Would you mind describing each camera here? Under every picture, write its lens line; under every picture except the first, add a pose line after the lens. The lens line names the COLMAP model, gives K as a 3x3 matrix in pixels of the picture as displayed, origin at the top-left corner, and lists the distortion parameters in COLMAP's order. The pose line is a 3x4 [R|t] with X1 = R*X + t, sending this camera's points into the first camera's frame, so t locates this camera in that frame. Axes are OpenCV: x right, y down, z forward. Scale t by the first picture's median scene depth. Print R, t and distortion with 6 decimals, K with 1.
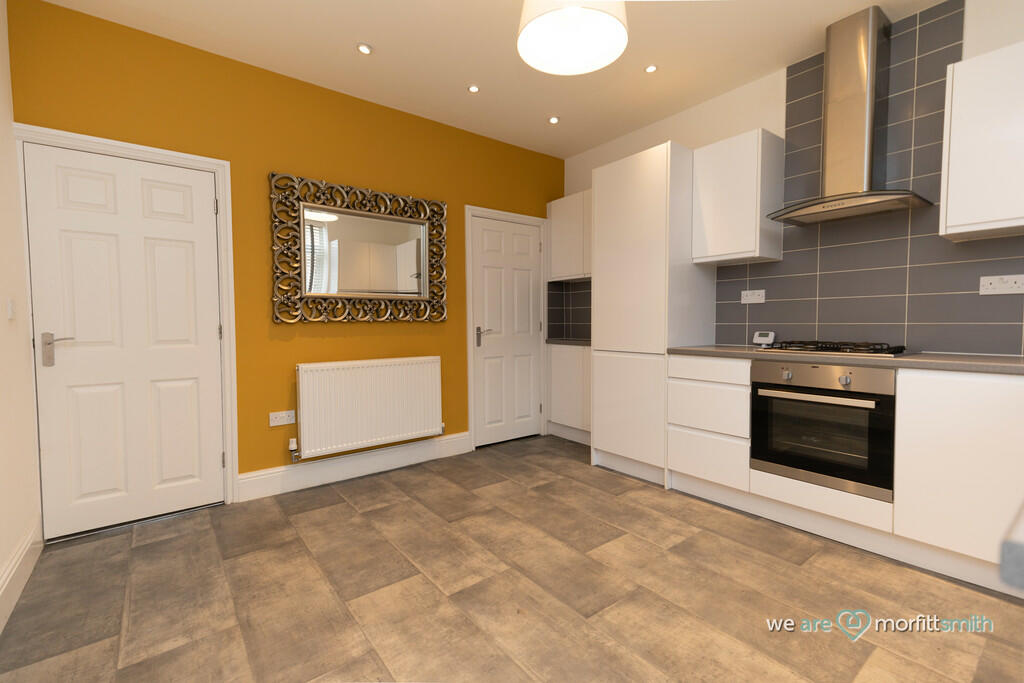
lens RADIAL K [[447.4, 0, 506.3], [0, 447.4, 338.5], [0, 0, 1]] dist [0.057983, -0.014185]
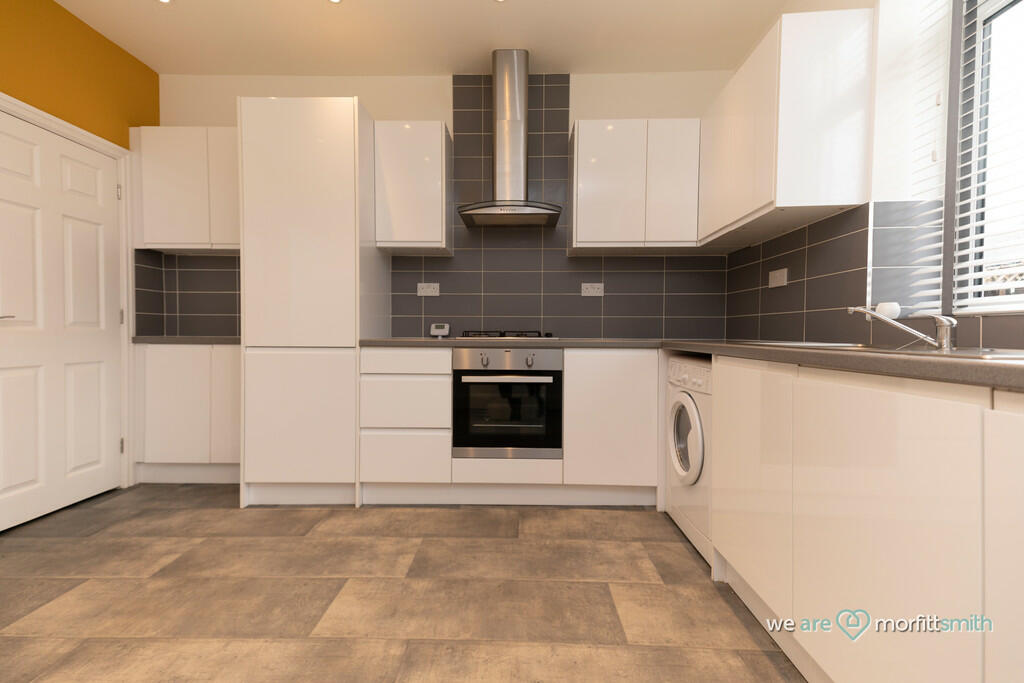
lens RADIAL K [[447.4, 0, 506.3], [0, 447.4, 338.5], [0, 0, 1]] dist [0.057983, -0.014185]
pose [[0.639743, -0.001817, 0.768587, -0.122232], [0.019242, 0.999722, -0.013653, 0.036772], [-0.768348, 0.023524, 0.639600, 0.248939]]
